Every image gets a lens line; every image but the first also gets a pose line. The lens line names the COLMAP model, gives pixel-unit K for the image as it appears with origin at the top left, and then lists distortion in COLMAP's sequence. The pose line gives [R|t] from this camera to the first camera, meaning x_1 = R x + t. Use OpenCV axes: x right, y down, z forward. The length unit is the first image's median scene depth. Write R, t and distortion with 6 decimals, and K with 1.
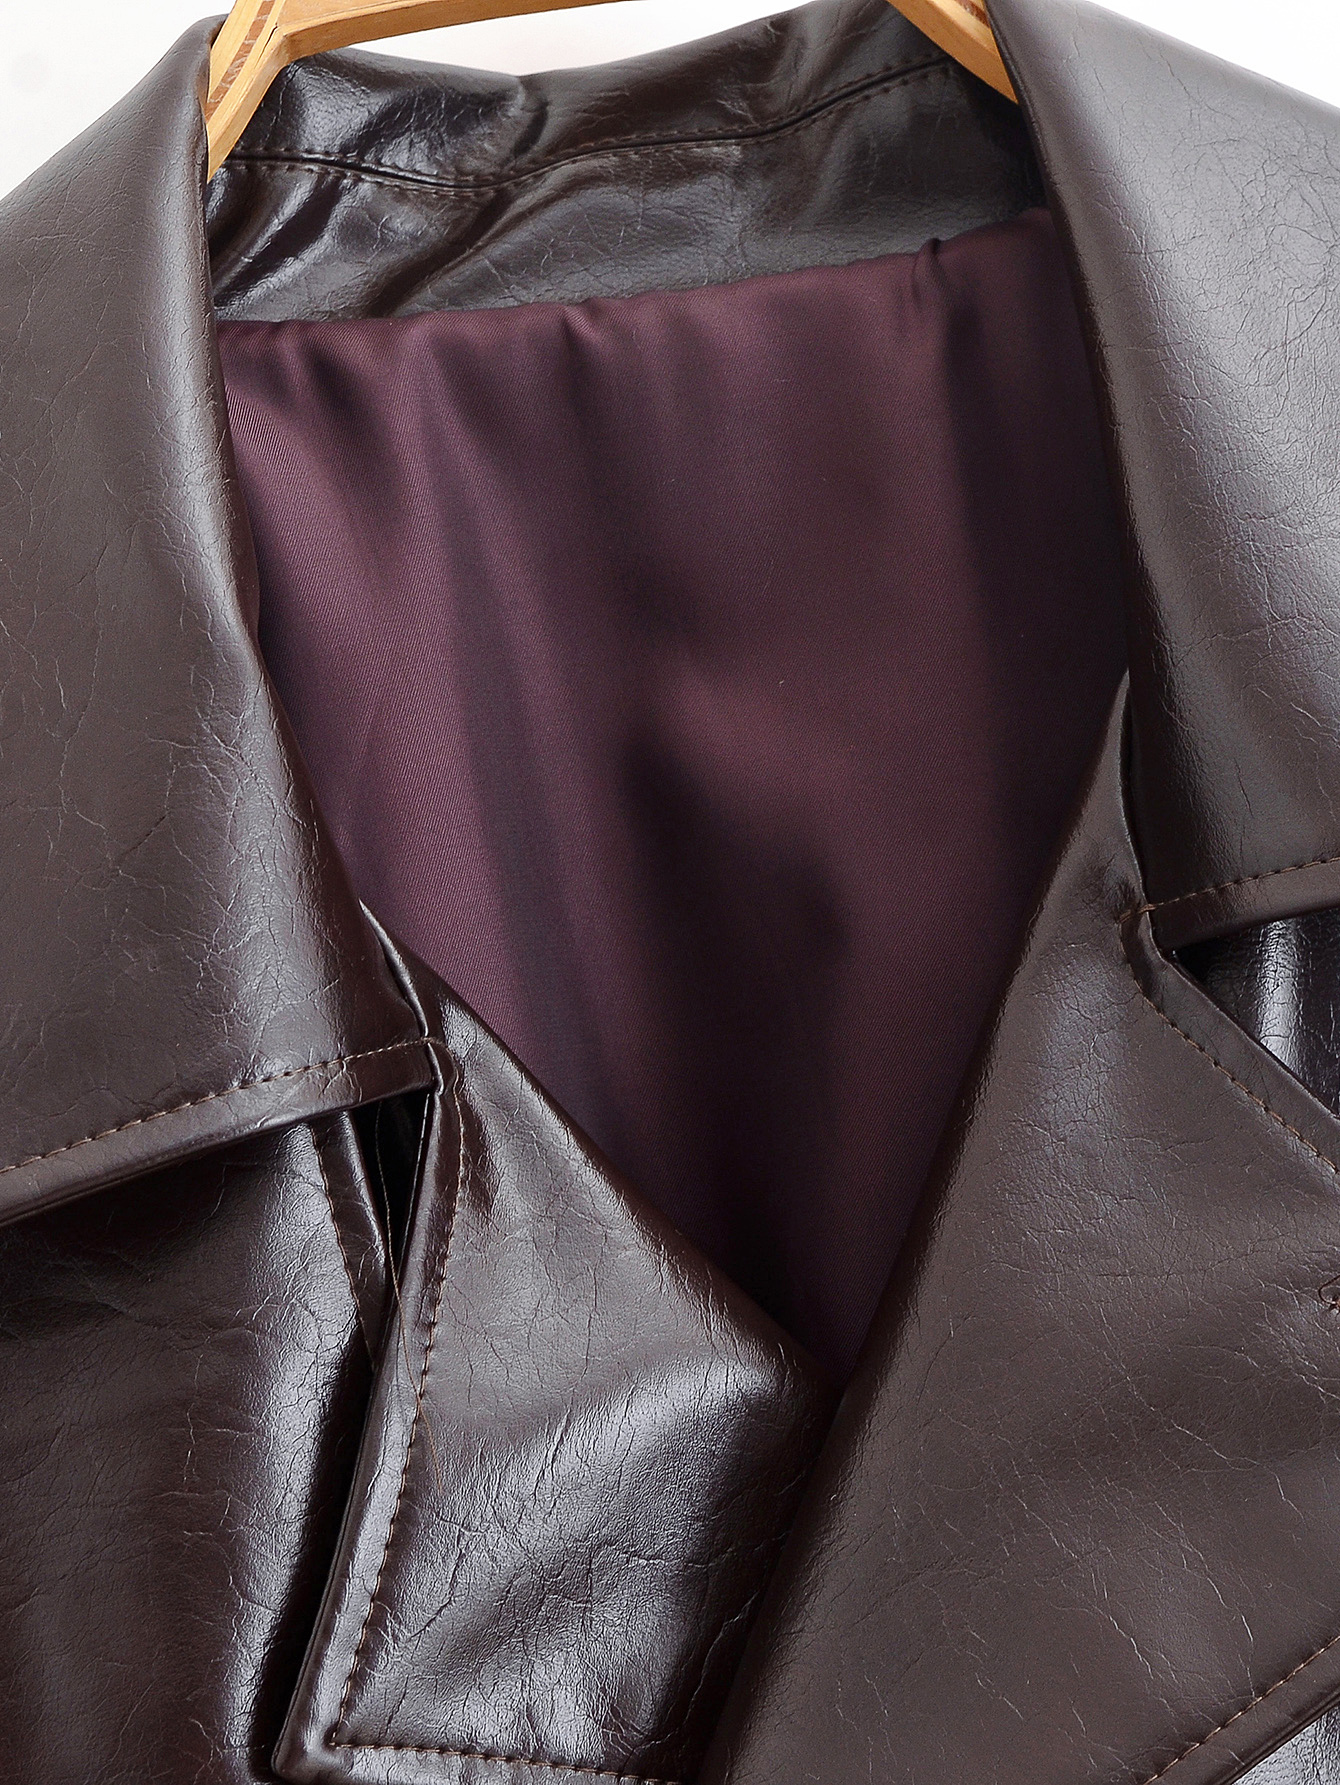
lens RADIAL K [[4171.8, 0, 670.0], [0, 4171.8, 892.5], [0, 0, 1]] dist [-0.040079, 0.094298]
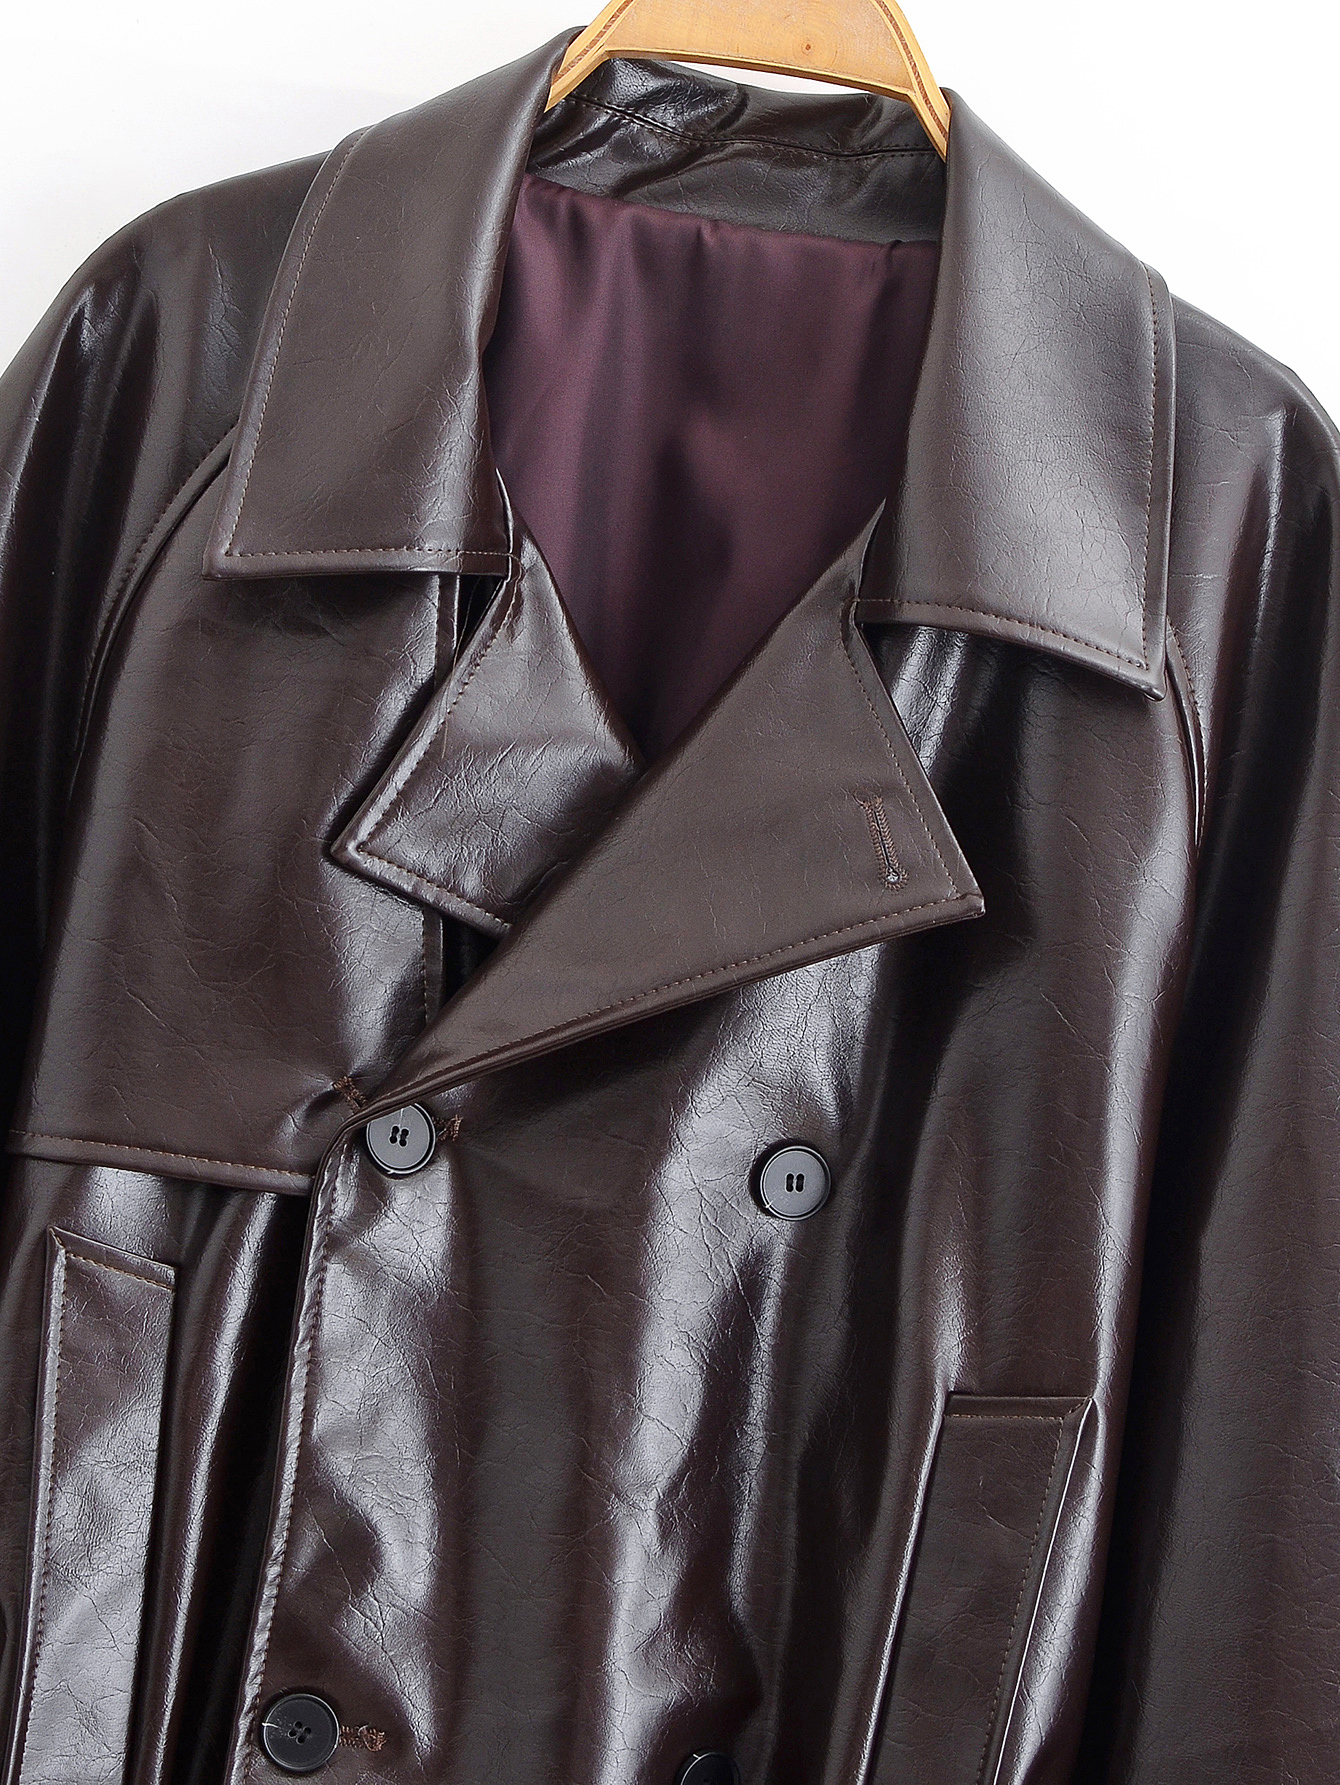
lens RADIAL K [[3719.1, 0, 619.9], [0, 3719.1, 891.1], [0, 0, 1]] dist [-0.032747, 0.057544]
pose [[0.942711, 0.314803, -0.110428, 0.234776], [-0.296022, 0.941982, 0.158246, -0.108959], [0.153838, -0.116491, 0.981205, -0.783066]]
